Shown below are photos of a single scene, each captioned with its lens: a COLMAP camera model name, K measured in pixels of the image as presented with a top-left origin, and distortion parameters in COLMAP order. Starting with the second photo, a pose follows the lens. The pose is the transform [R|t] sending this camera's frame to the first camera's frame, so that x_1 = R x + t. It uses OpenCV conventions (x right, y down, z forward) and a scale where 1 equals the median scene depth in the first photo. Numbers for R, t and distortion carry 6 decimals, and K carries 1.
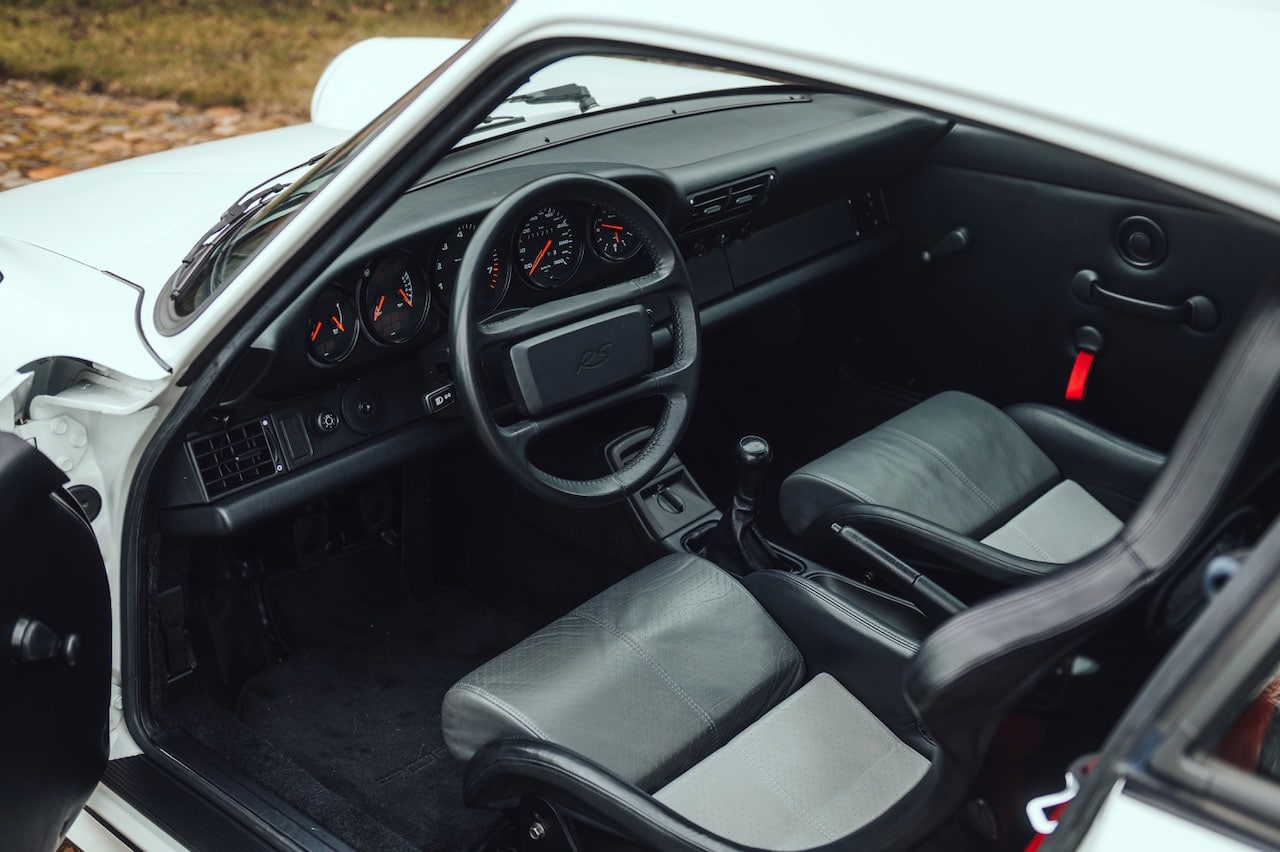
lens RADIAL K [[1529.7, 0, 635.6], [0, 1529.7, 425.5], [0, 0, 1]] dist [0.006799, 0.000000]
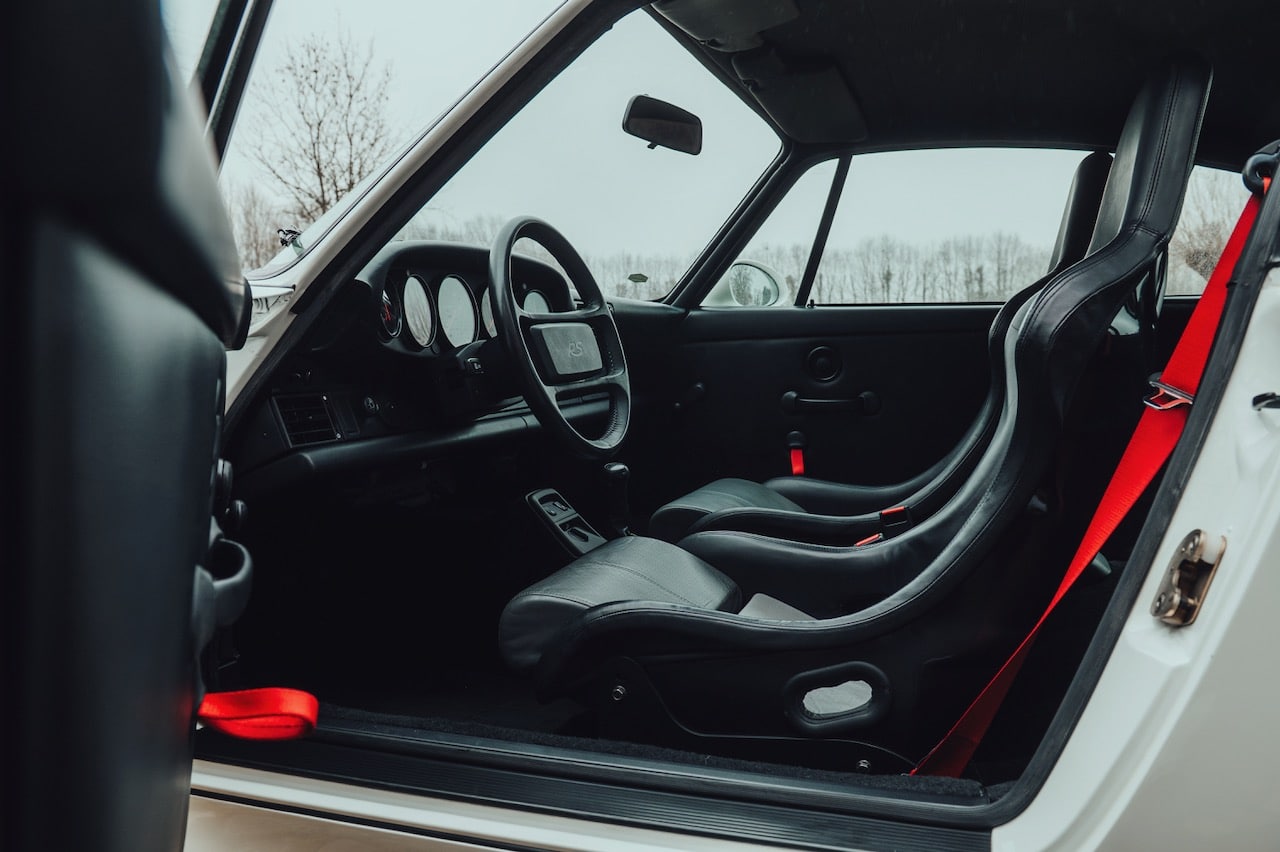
lens RADIAL K [[995.0, 0, 646.3], [0, 995.0, 432.4], [0, 0, 1]] dist [-0.046546, 0.007506]
pose [[0.925337, -0.054619, 0.375190, -0.308971], [0.176093, 0.938275, -0.297710, 0.300500], [-0.335771, 0.341551, 0.877839, 0.268587]]
